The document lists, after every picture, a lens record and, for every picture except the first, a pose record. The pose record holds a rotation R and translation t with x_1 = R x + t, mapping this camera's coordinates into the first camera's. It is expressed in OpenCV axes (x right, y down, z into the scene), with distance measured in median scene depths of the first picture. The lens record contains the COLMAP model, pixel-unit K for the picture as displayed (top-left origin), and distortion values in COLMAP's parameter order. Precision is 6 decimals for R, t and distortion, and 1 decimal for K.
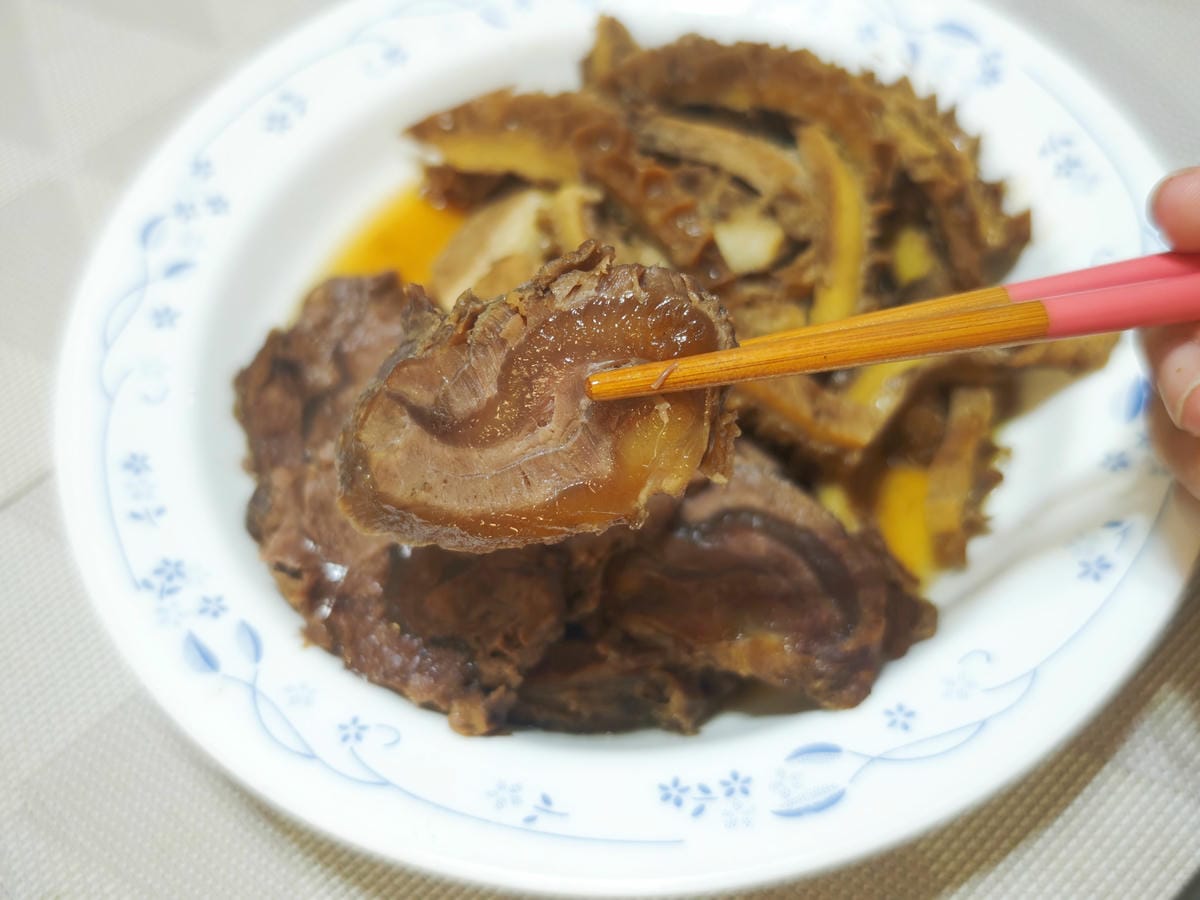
lens RADIAL K [[1356.0, 0, 600.9], [0, 1356.0, 408.4], [0, 0, 1]] dist [-0.018039, -0.008230]
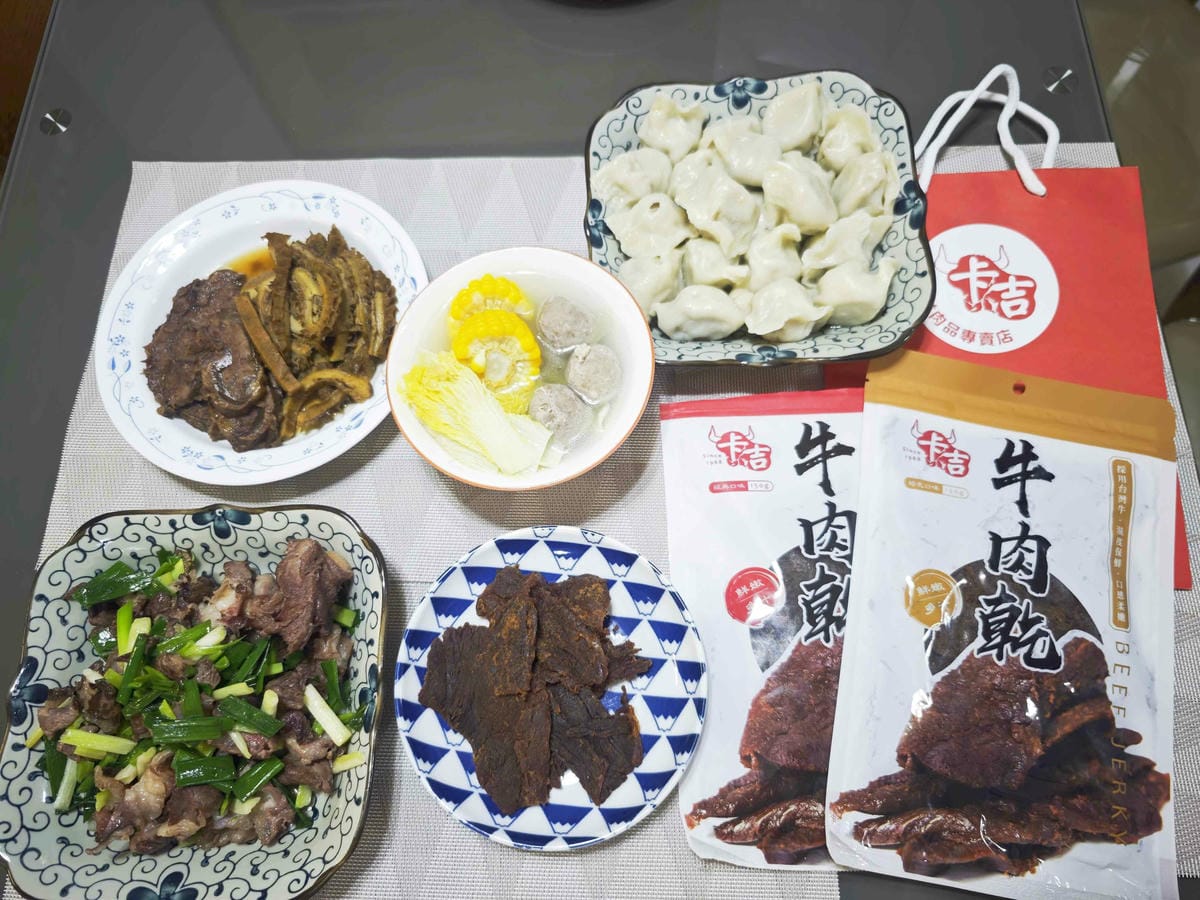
lens RADIAL K [[855.1, 0, 600.0], [0, 855.1, 450.0], [0, 0, 1]] dist [-0.005467, 0.004013]
pose [[0.877060, 0.457982, -0.144978, 1.151149], [-0.404449, 0.866839, 0.291566, -0.727654], [0.259204, -0.197085, 0.945500, -0.816655]]
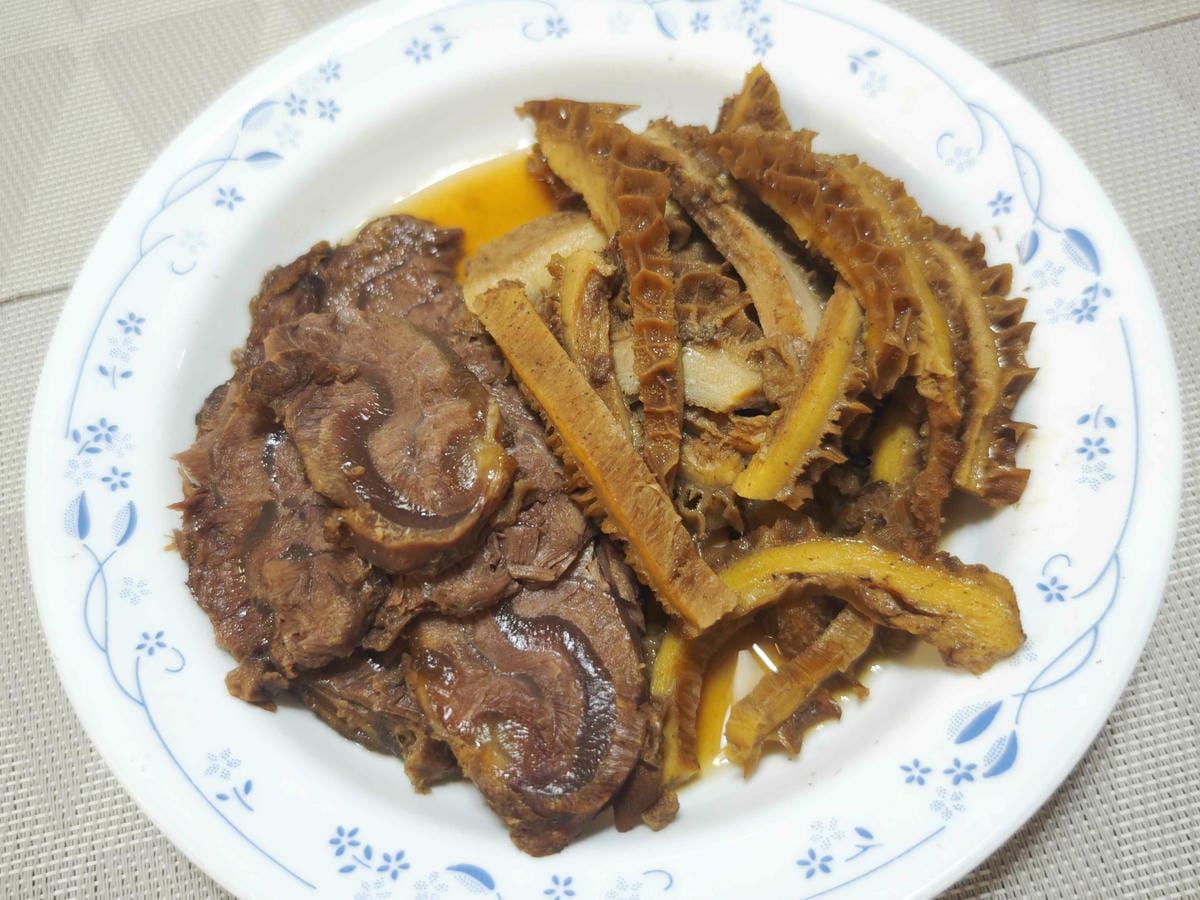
lens RADIAL K [[1356.0, 0, 600.9], [0, 1356.0, 408.4], [0, 0, 1]] dist [-0.018039, -0.008230]
pose [[0.867727, 0.442096, -0.227159, 0.255184], [-0.398166, 0.891830, 0.214719, -0.268178], [0.297513, -0.095871, 0.949892, 0.045470]]
